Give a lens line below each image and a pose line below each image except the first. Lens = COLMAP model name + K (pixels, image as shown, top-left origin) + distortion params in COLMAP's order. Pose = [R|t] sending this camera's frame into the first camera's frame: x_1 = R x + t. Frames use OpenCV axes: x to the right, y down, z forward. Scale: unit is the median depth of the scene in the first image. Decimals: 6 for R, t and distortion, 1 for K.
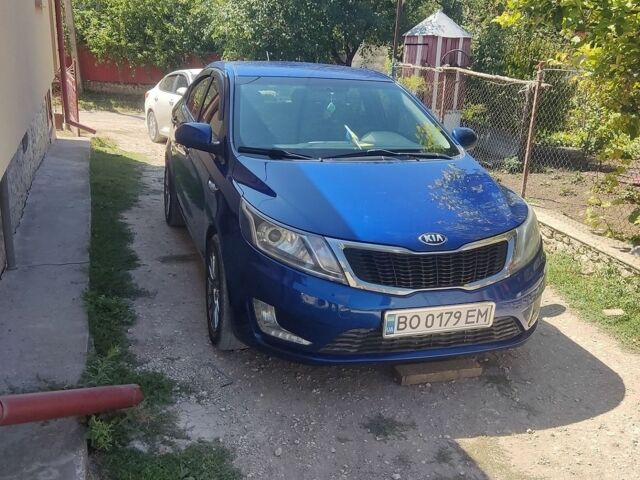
lens RADIAL K [[634.3, 0, 320.0], [0, 634.3, 240.0], [0, 0, 1]] dist [0.110273, -0.192766]
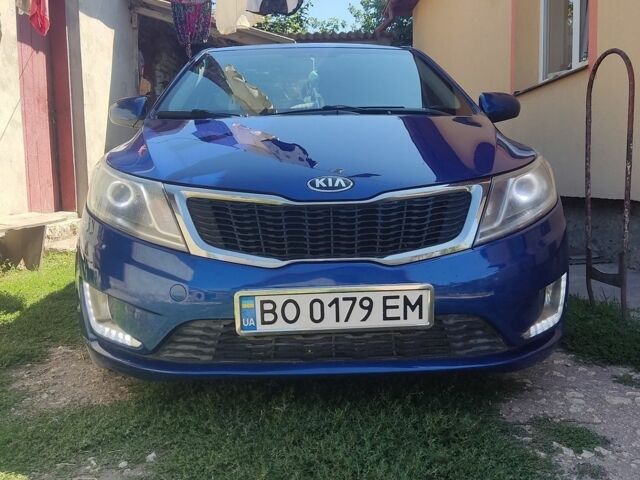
lens RADIAL K [[634.3, 0, 320.0], [0, 634.3, 240.0], [0, 0, 1]] dist [0.110273, -0.192766]
pose [[0.958756, -0.024805, -0.283144, 0.349612], [-0.014373, 0.990679, -0.135460, 0.141237], [0.283865, 0.133942, 0.949463, 0.401441]]
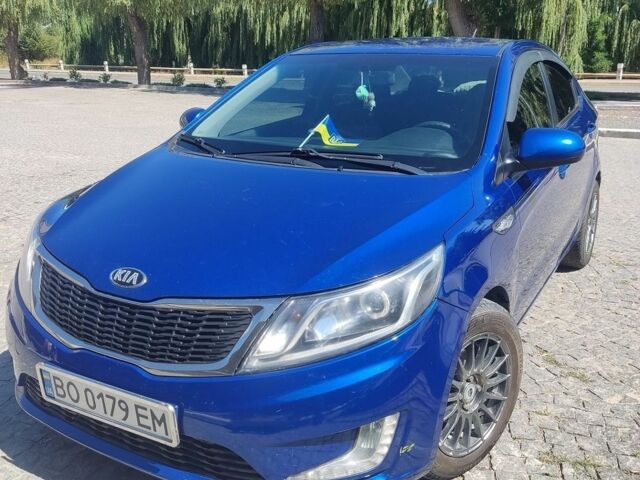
lens RADIAL K [[634.3, 0, 320.0], [0, 634.3, 240.0], [0, 0, 1]] dist [0.110273, -0.192766]
pose [[0.672614, 0.154617, -0.723660, 0.777601], [-0.181756, 0.982489, 0.040983, -0.102512], [0.717325, 0.103964, 0.688938, 0.693222]]
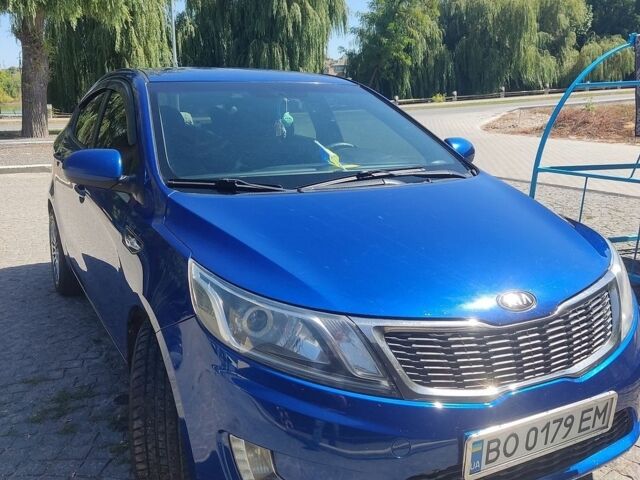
lens RADIAL K [[634.3, 0, 320.0], [0, 634.3, 240.0], [0, 0, 1]] dist [0.110273, -0.192766]
pose [[0.983838, -0.084276, 0.157986, -0.103493], [0.092868, 0.994530, -0.047803, -0.048715], [-0.153093, 0.061703, 0.986284, 0.418087]]
